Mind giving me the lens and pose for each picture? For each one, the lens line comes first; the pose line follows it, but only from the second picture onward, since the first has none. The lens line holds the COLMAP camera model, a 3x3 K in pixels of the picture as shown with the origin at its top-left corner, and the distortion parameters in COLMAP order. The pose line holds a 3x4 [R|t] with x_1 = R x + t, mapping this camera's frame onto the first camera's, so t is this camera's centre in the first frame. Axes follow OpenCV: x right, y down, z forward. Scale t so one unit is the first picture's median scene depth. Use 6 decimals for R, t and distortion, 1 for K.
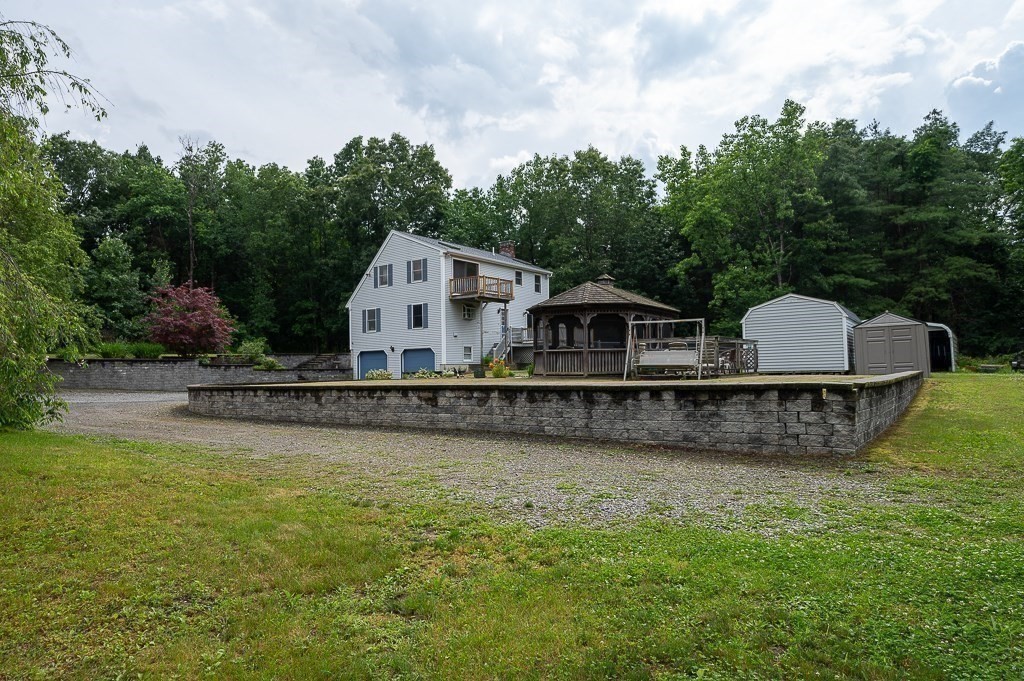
lens RADIAL K [[638.5, 0, 501.9], [0, 638.5, 336.5], [0, 0, 1]] dist [0.016807, -0.001451]
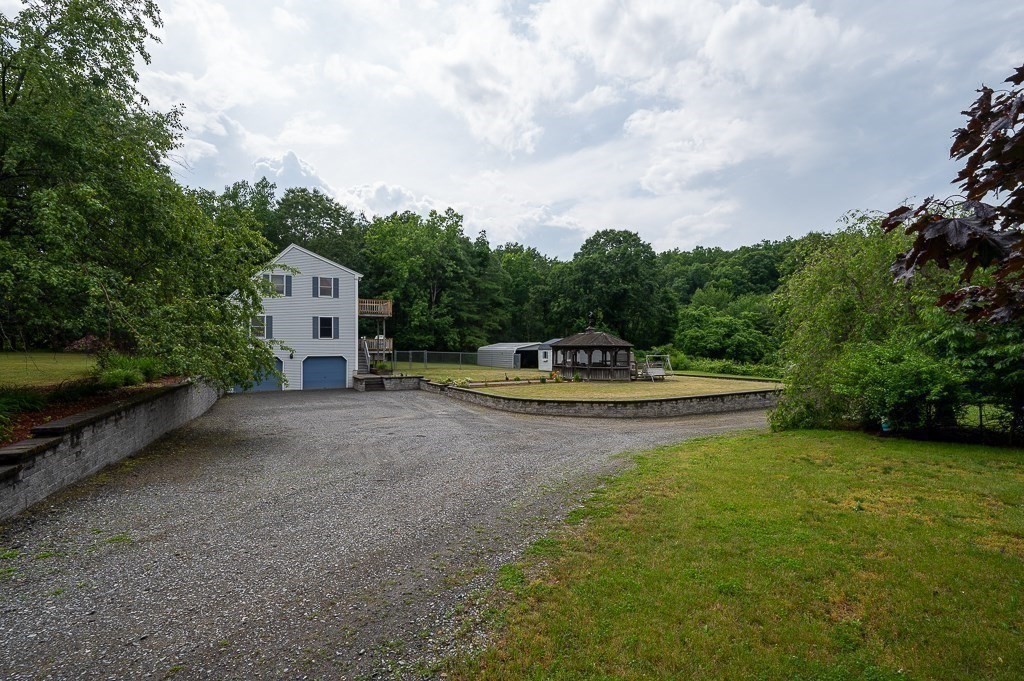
lens RADIAL K [[470.2, 0, 508.7], [0, 470.2, 340.6], [0, 0, 1]] dist [-0.023310, -0.000211]
pose [[0.471479, 0.026833, 0.881469, -0.645301], [-0.048155, 0.998829, -0.004648, -0.018667], [-0.880561, -0.040256, 0.472219, 0.292787]]
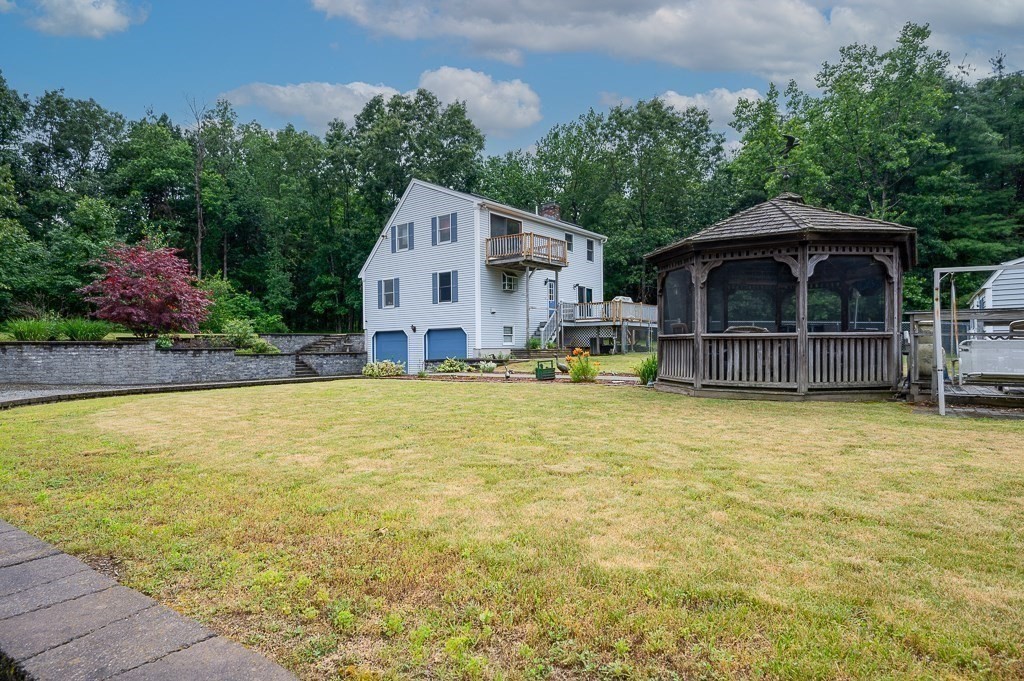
lens RADIAL K [[575.9, 0, 517.7], [0, 575.9, 346.2], [0, 0, 1]] dist [-0.000326, 0.001564]
pose [[0.999900, 0.003765, -0.013603, -0.029581], [-0.003066, 0.998692, 0.051041, 0.004045], [0.013777, -0.050995, 0.998604, 0.262715]]
